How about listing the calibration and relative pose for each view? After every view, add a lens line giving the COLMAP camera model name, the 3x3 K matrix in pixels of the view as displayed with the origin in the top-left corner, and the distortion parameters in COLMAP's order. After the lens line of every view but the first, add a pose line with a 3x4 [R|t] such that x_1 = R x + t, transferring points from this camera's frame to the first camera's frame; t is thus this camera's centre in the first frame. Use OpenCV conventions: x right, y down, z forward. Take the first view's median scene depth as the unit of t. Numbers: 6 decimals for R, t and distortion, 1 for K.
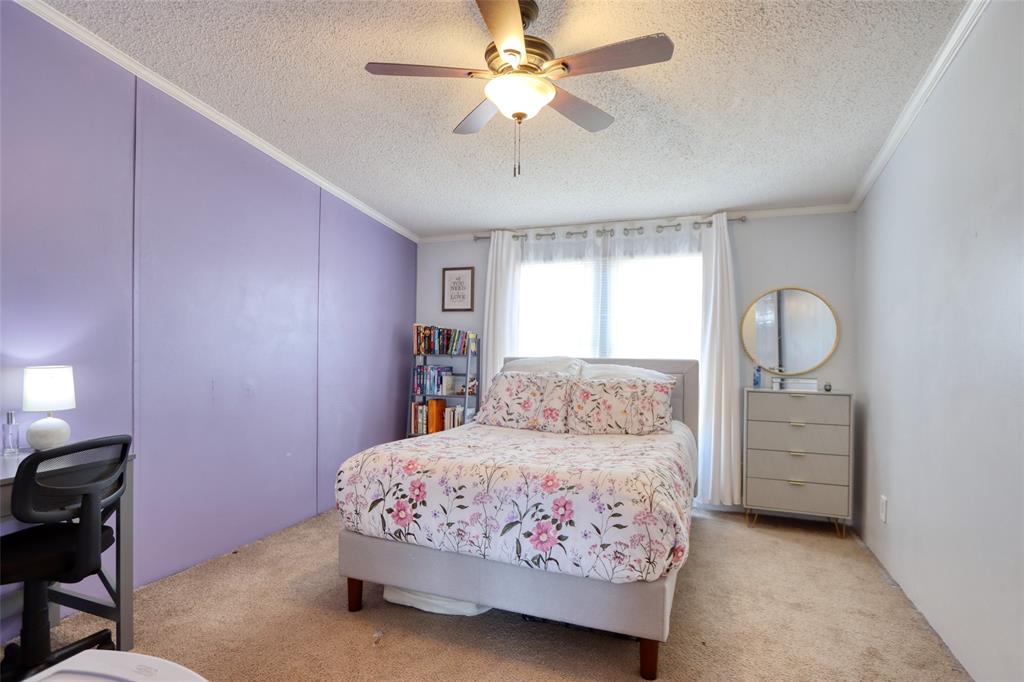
lens RADIAL K [[521.8, 0, 516.2], [0, 521.8, 342.6], [0, 0, 1]] dist [-0.019049, 0.005774]
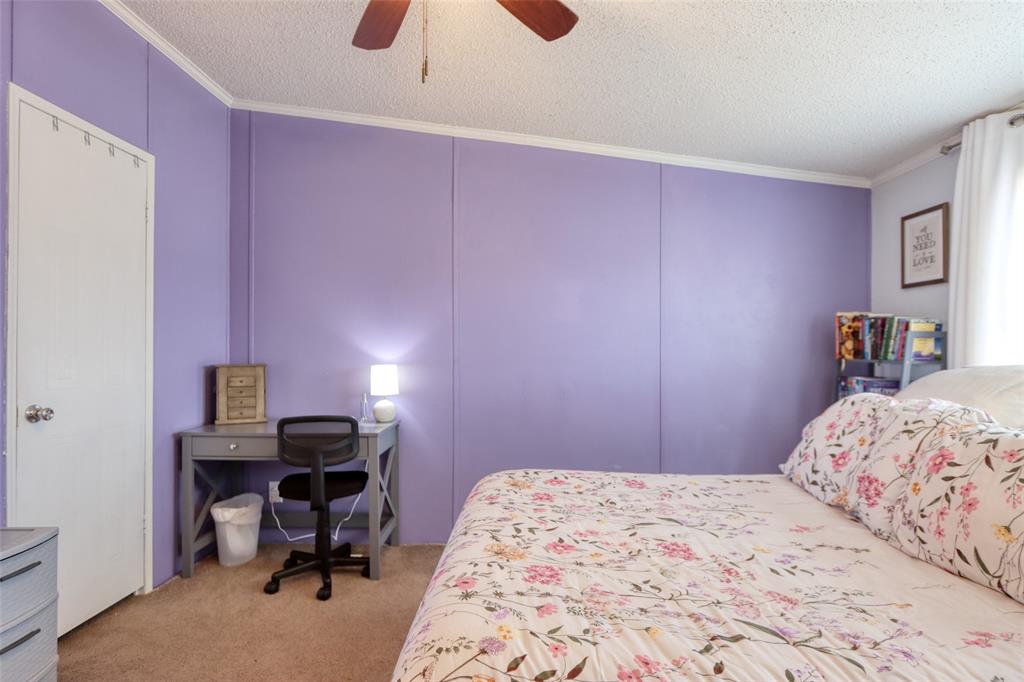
lens RADIAL K [[521.8, 0, 516.1], [0, 521.8, 347.6], [0, 0, 1]] dist [-0.019049, 0.005774]
pose [[0.355872, -0.012593, -0.934450, 0.278441], [0.016005, 0.999845, -0.007379, 0.006427], [0.934398, -0.012330, 0.356018, 0.388992]]
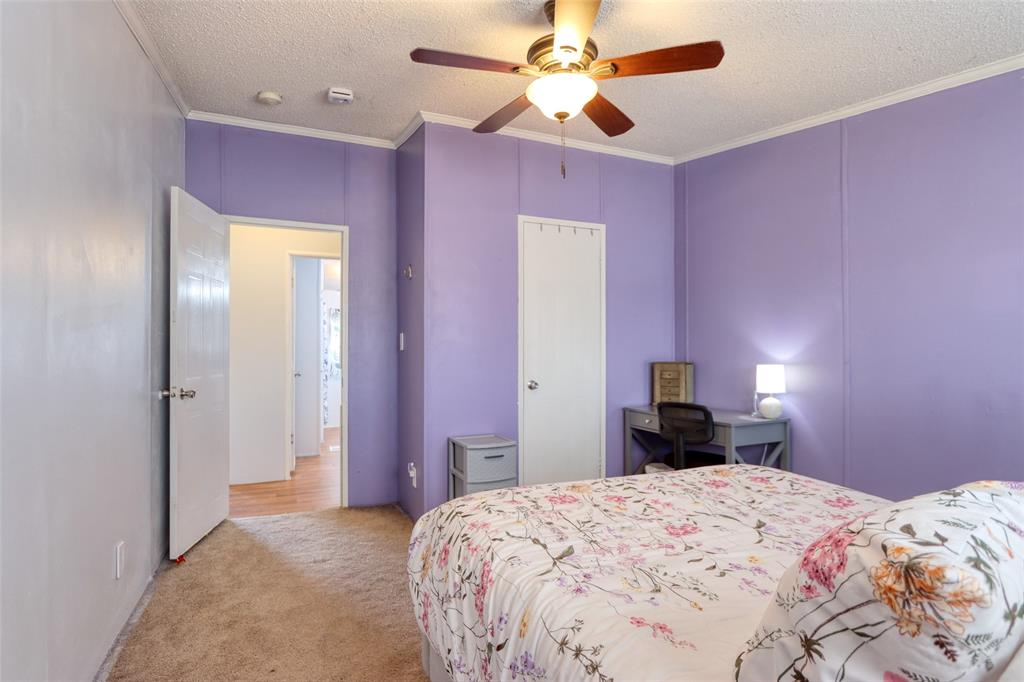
lens RADIAL K [[521.8, 0, 512.4], [0, 521.8, 345.0], [0, 0, 1]] dist [-0.019049, 0.005774]
pose [[-0.698021, -0.016069, -0.715897, 0.343023], [0.006821, 0.999554, -0.029087, 0.013078], [0.716044, -0.025186, -0.697600, 0.720645]]
